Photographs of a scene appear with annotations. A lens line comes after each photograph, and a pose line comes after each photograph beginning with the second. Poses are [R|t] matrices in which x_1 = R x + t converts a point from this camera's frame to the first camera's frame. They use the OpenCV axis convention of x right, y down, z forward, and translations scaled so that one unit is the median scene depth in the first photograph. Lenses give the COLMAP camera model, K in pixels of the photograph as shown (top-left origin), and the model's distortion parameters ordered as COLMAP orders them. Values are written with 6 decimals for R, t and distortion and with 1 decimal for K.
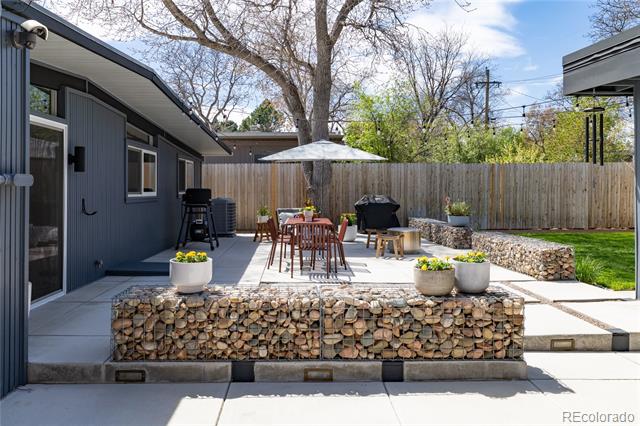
lens RADIAL K [[511.5, 0, 316.6], [0, 511.5, 200.4], [0, 0, 1]] dist [-0.000890, -0.002571]
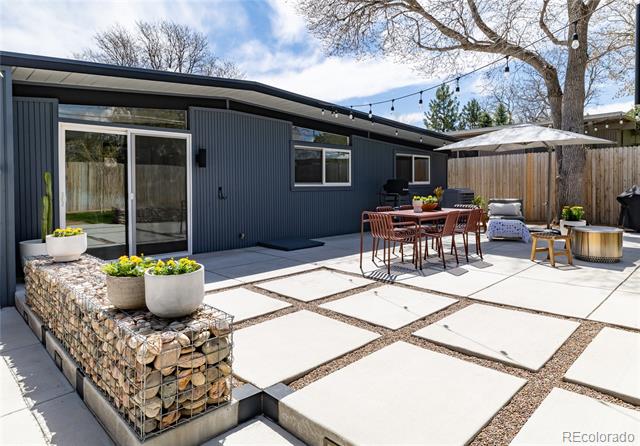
lens RADIAL K [[399.7, 0, 323.9], [0, 399.7, 197.8], [0, 0, 1]] dist [0.003919, 0.000777]
pose [[0.683496, 0.013830, -0.729823, 0.577160], [-0.003774, 0.999874, 0.015413, 0.008140], [0.729944, -0.007780, 0.683462, 0.532364]]
